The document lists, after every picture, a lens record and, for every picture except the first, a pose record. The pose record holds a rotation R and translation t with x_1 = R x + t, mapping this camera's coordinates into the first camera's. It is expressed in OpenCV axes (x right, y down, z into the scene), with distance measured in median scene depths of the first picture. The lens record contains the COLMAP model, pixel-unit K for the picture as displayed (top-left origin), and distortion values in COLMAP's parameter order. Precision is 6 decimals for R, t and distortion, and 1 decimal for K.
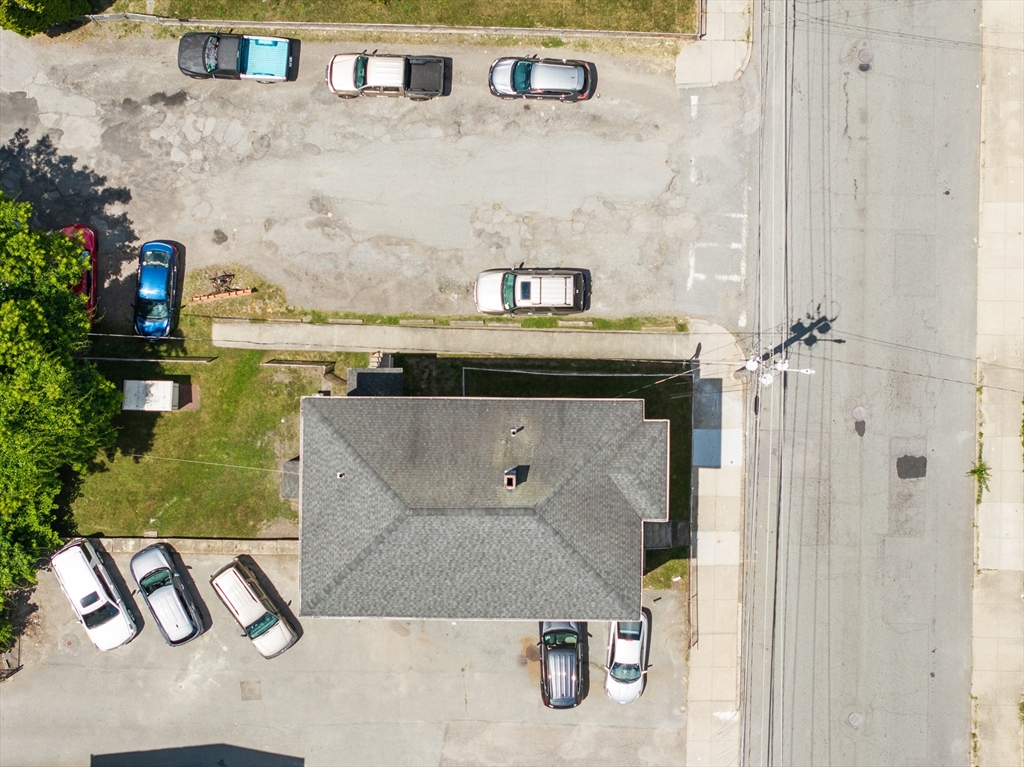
lens RADIAL K [[2096.1, 0, 512.0], [0, 2096.1, 383.5], [0, 0, 1]] dist [-0.303492, 2.365487]
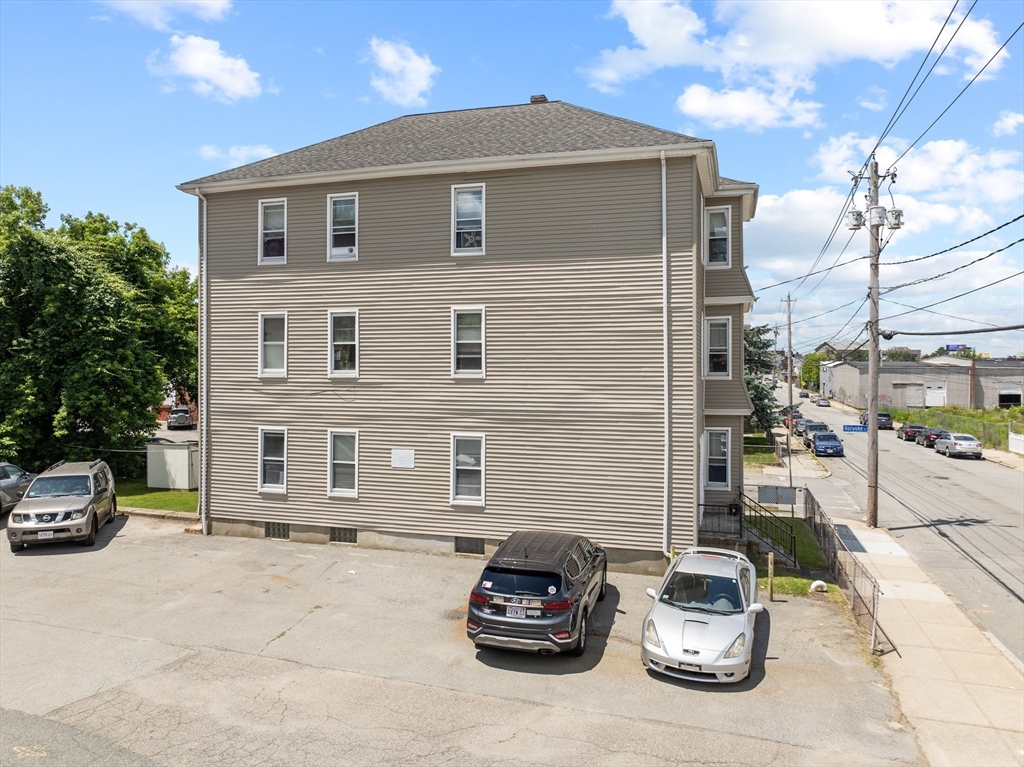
lens RADIAL K [[732.2, 0, 515.3], [0, 732.2, 366.1], [0, 0, 1]] dist [-0.035892, 0.001454]
pose [[0.962004, 0.007594, -0.272928, 0.057054], [-0.272918, -0.002337, -0.962034, 0.271779], [-0.007944, 0.999968, -0.000176, 0.948206]]
